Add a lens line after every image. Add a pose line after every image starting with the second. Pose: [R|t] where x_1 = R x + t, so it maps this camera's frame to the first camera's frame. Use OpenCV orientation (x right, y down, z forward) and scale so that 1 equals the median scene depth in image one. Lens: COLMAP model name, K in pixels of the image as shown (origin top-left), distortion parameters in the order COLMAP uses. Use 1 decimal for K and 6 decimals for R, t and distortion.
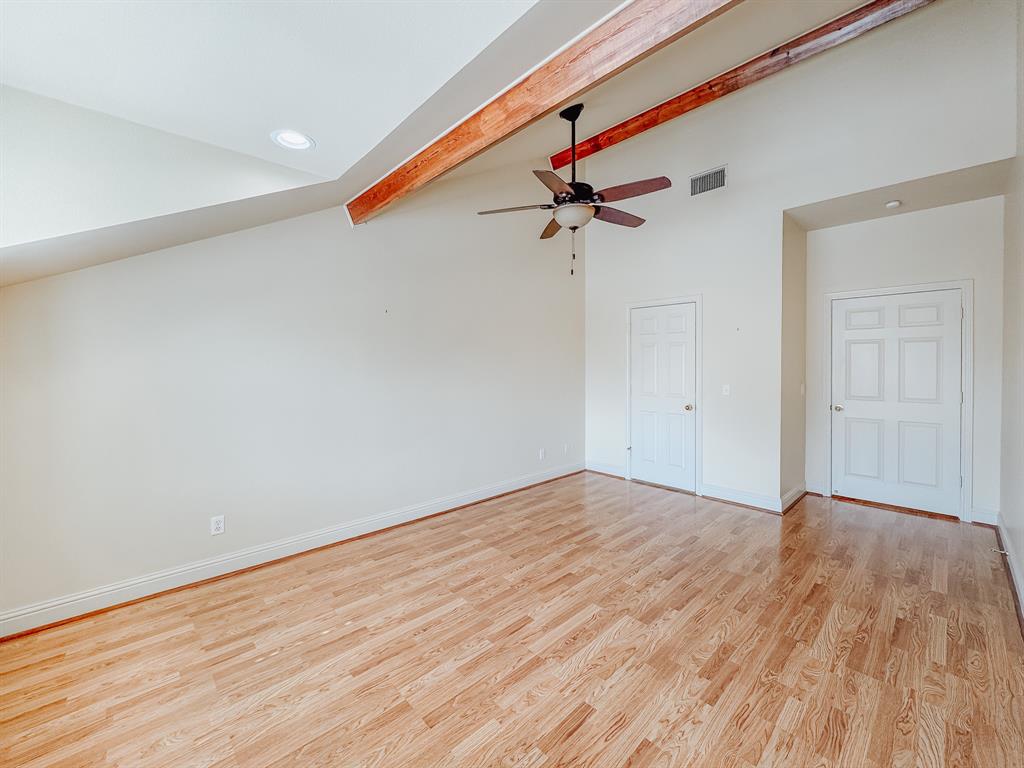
lens RADIAL K [[414.3, 0, 511.9], [0, 414.3, 365.6], [0, 0, 1]] dist [-0.001138, -0.000172]
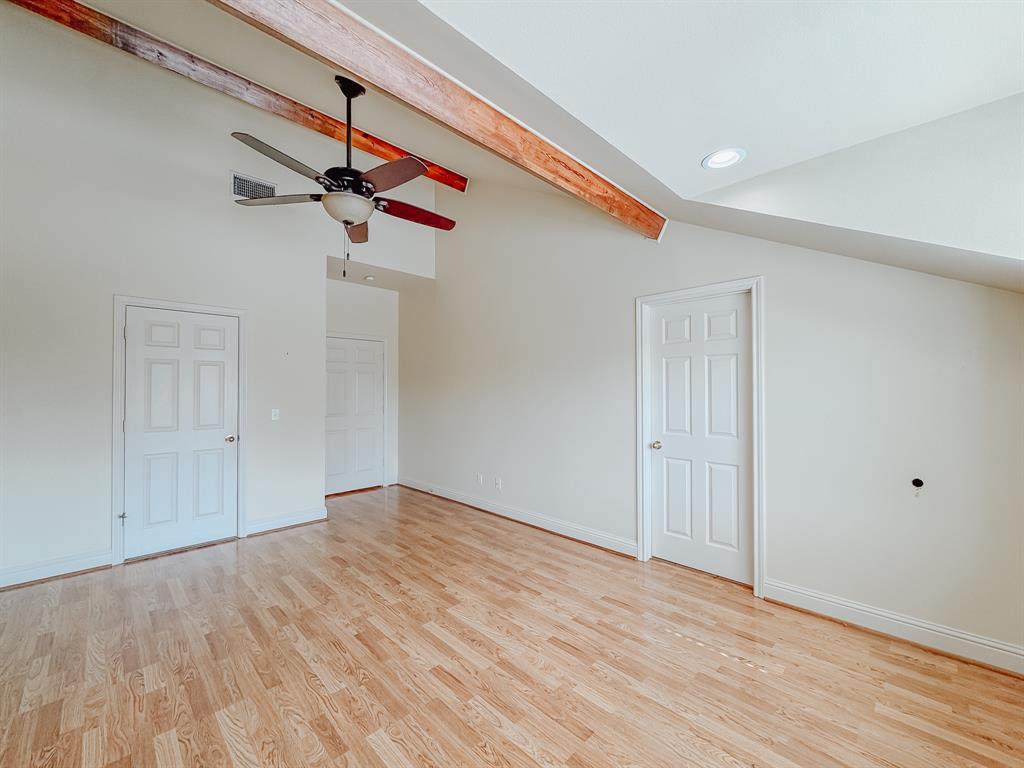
lens RADIAL K [[416.1, 0, 518.0], [0, 416.1, 383.1], [0, 0, 1]] dist [-0.000308, 0.000115]
pose [[-0.036693, 0.022673, 0.999069, -0.714567], [0.006688, 0.999726, -0.022442, 0.017312], [-0.999304, 0.005859, -0.036834, 0.702335]]
